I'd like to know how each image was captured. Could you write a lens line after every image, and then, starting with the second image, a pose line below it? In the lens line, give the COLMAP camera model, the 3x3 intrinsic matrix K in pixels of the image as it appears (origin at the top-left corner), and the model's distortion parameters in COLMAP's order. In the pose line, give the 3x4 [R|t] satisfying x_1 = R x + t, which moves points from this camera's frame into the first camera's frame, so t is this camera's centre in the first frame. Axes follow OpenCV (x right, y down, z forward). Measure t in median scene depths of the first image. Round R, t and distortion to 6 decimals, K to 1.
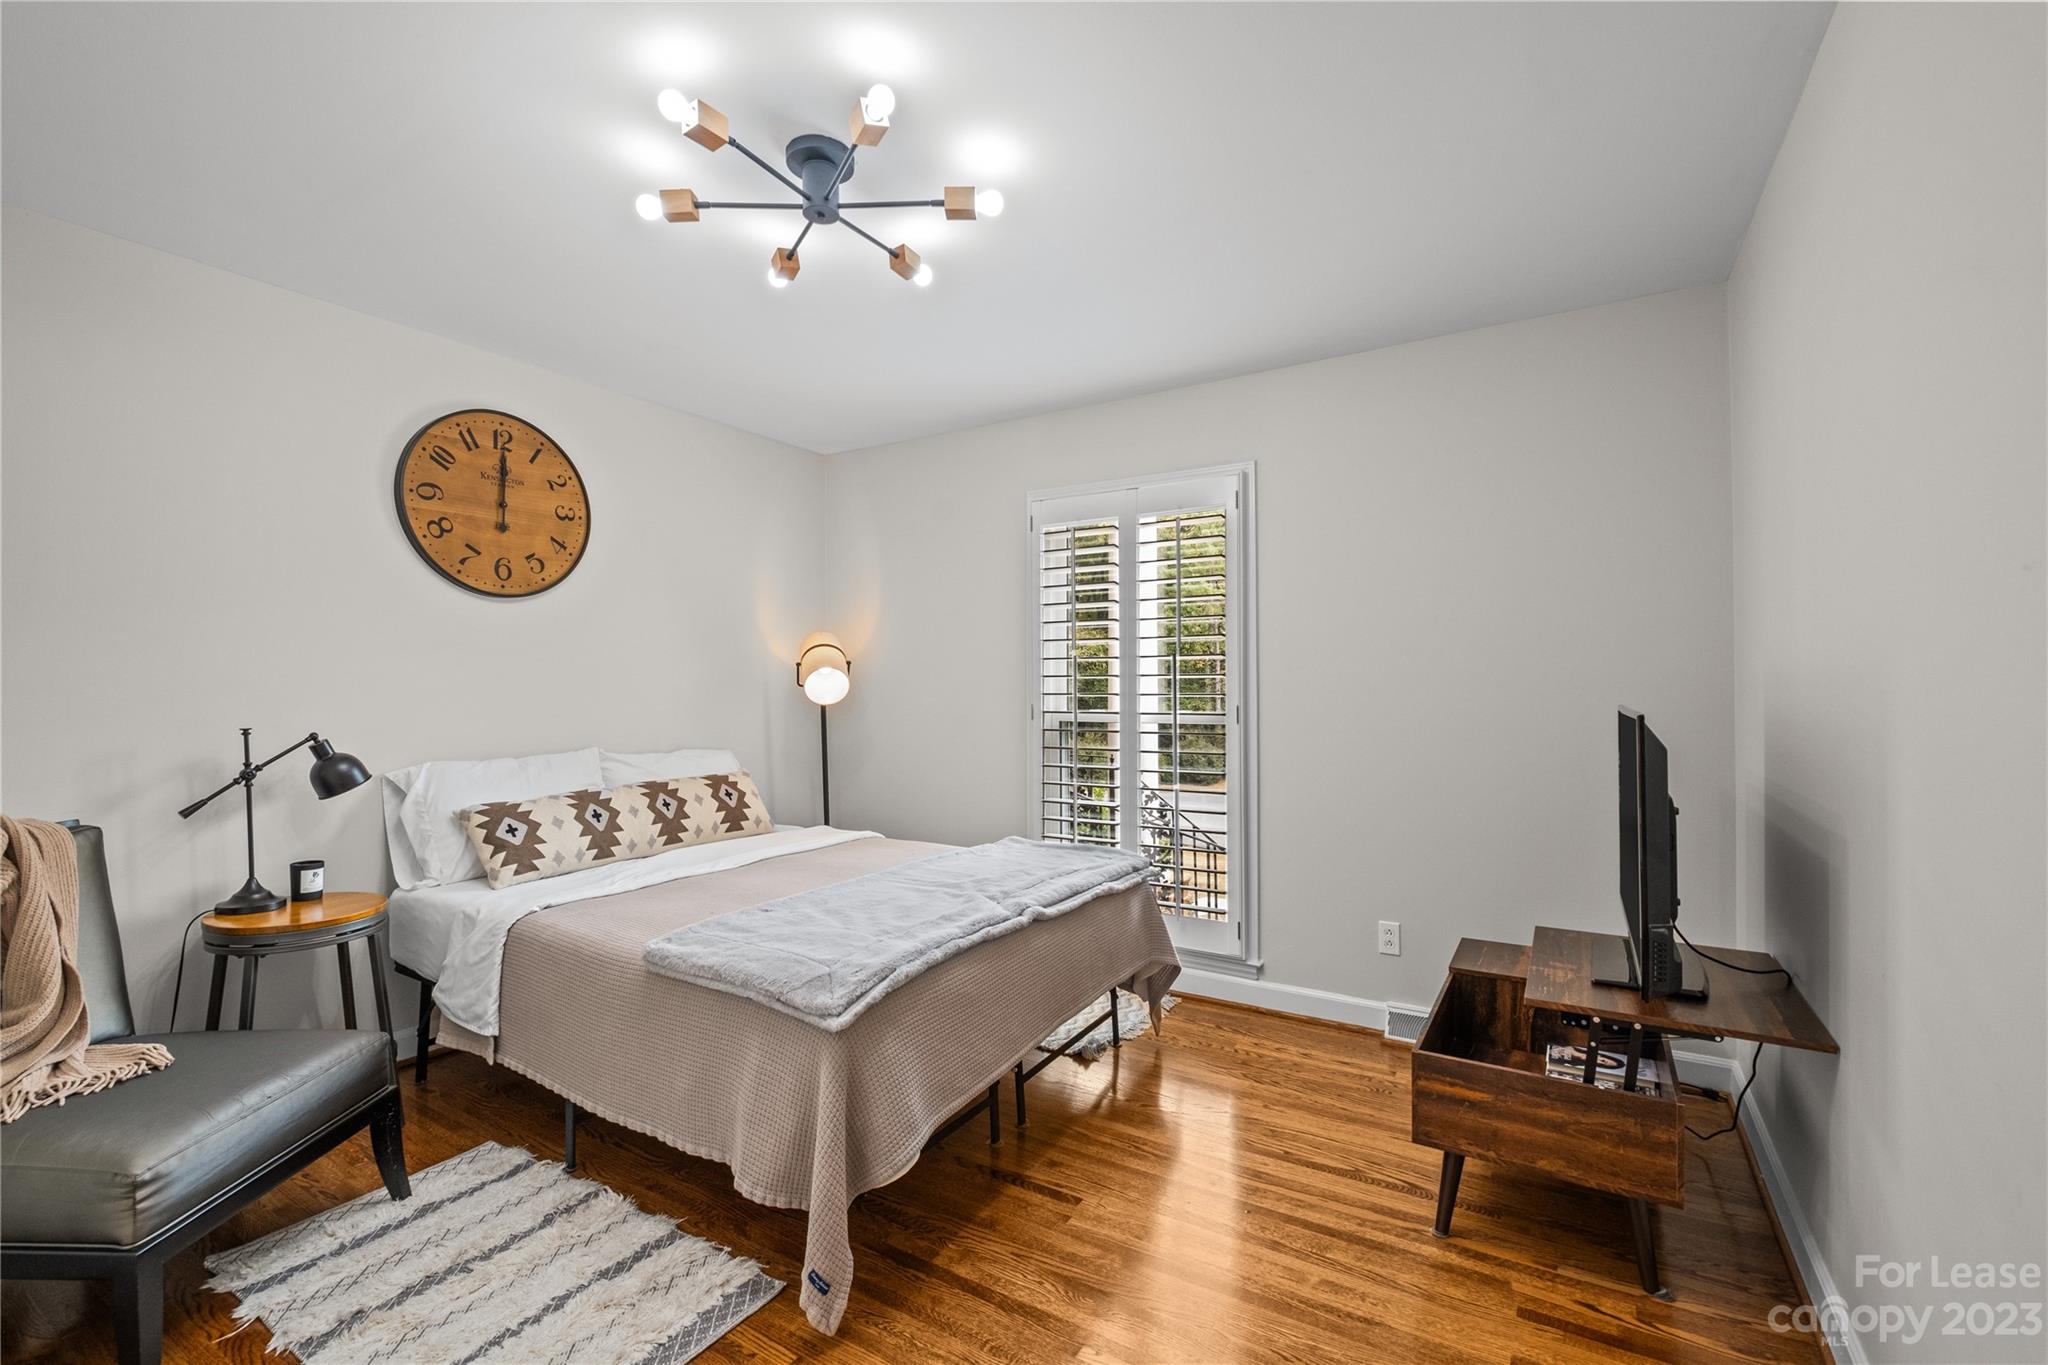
lens RADIAL K [[886.6, 0, 1020.9], [0, 886.6, 690.8], [0, 0, 1]] dist [0.002065, -0.003475]
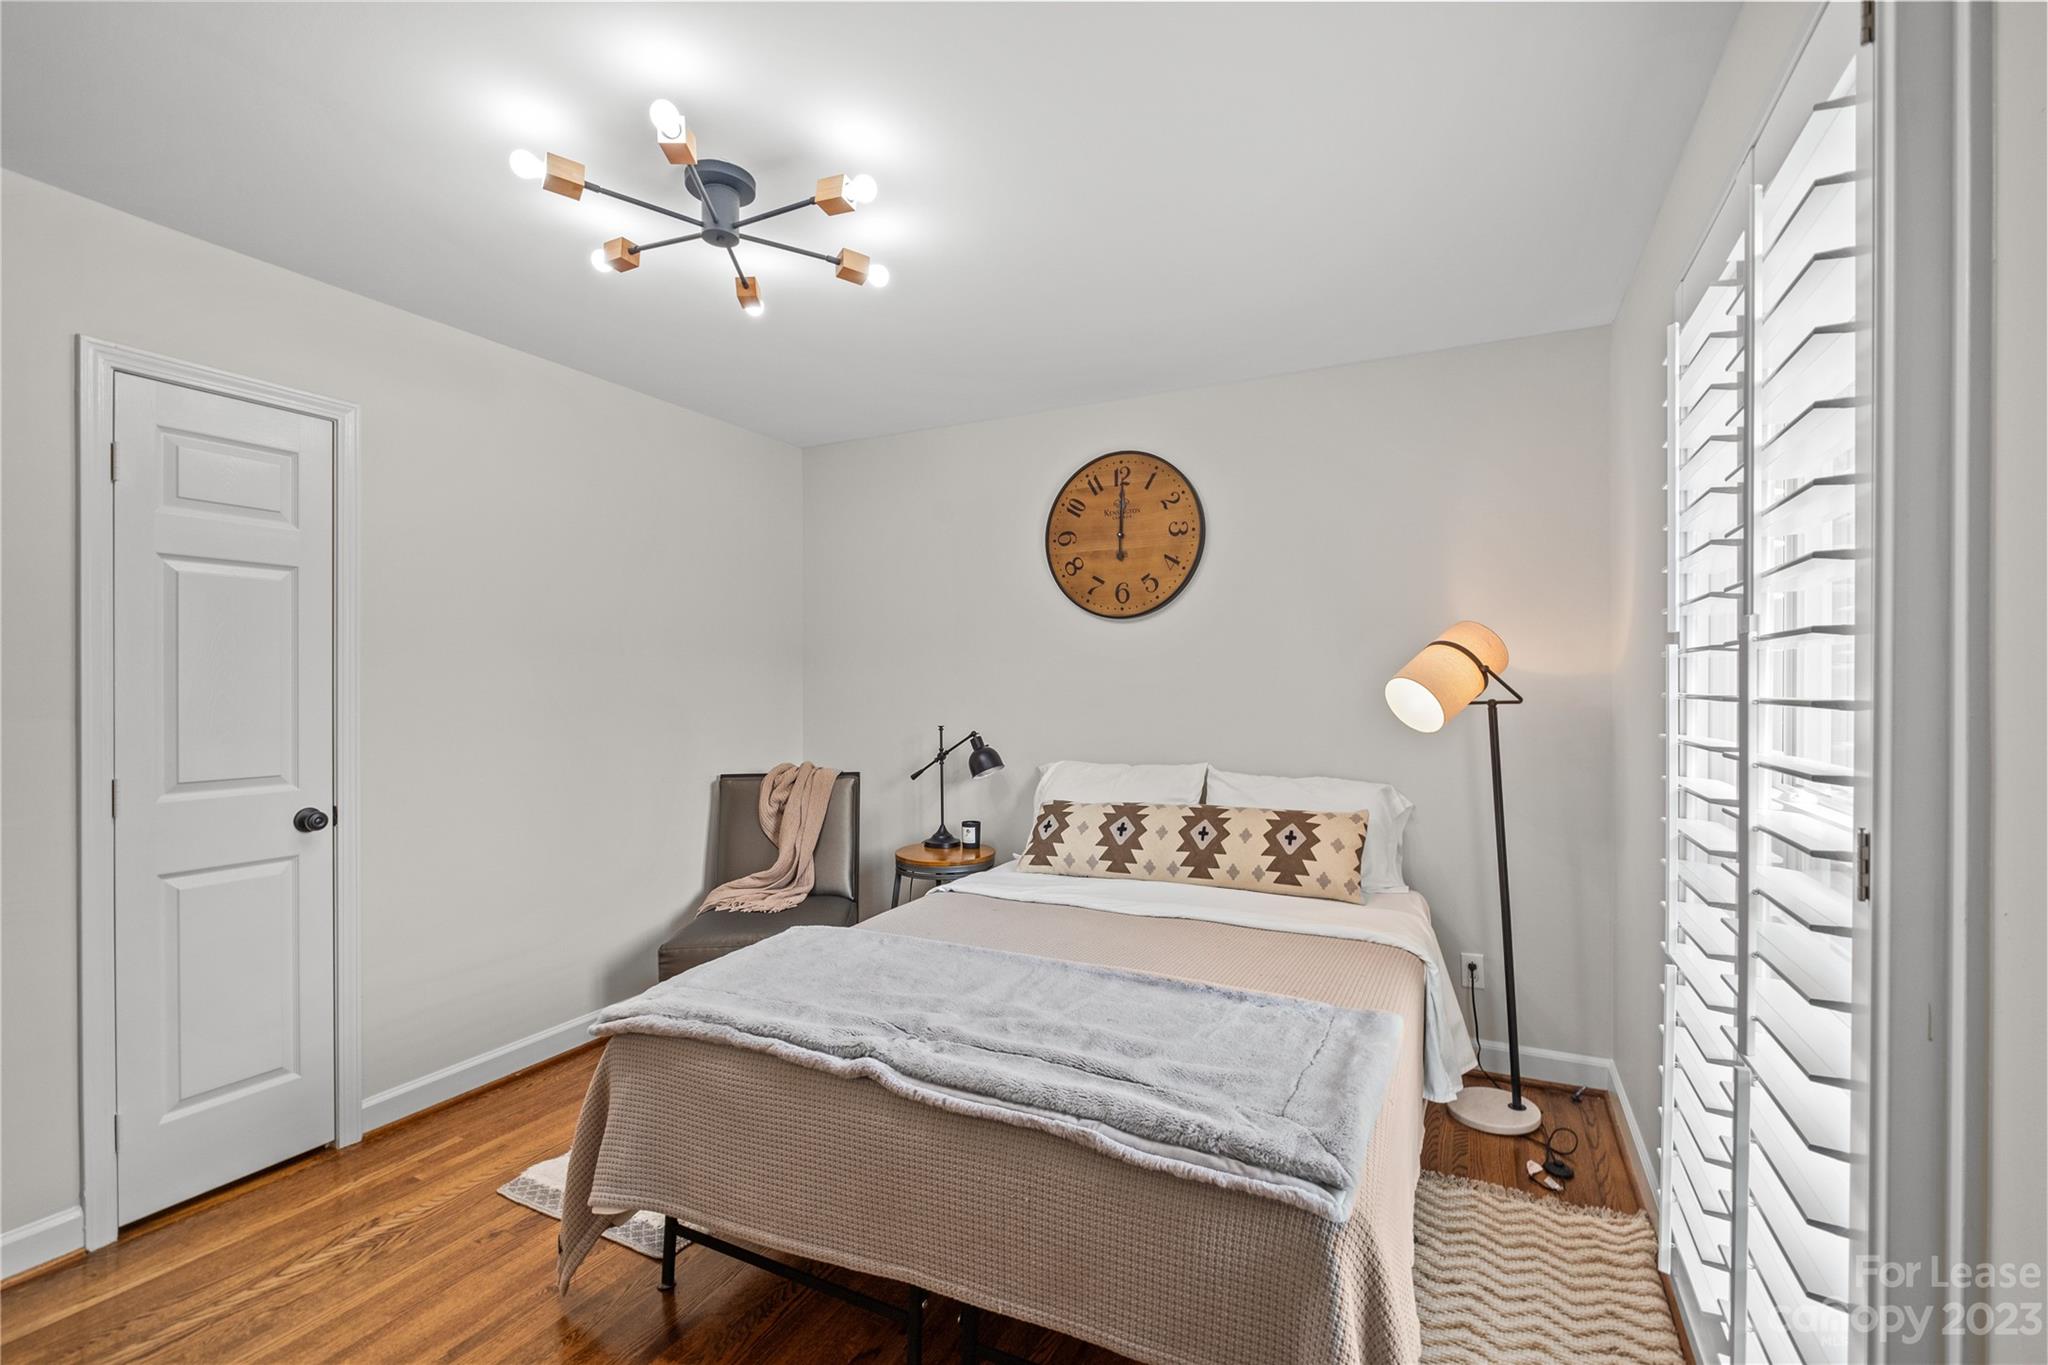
lens RADIAL K [[886.6, 0, 1022.2], [0, 886.6, 683.7], [0, 0, 1]] dist [0.002065, -0.003475]
pose [[0.089935, 0.009797, -0.995899, 0.517647], [-0.000020, 0.999952, 0.009835, -0.035514], [0.995948, -0.000865, 0.089931, 0.790038]]
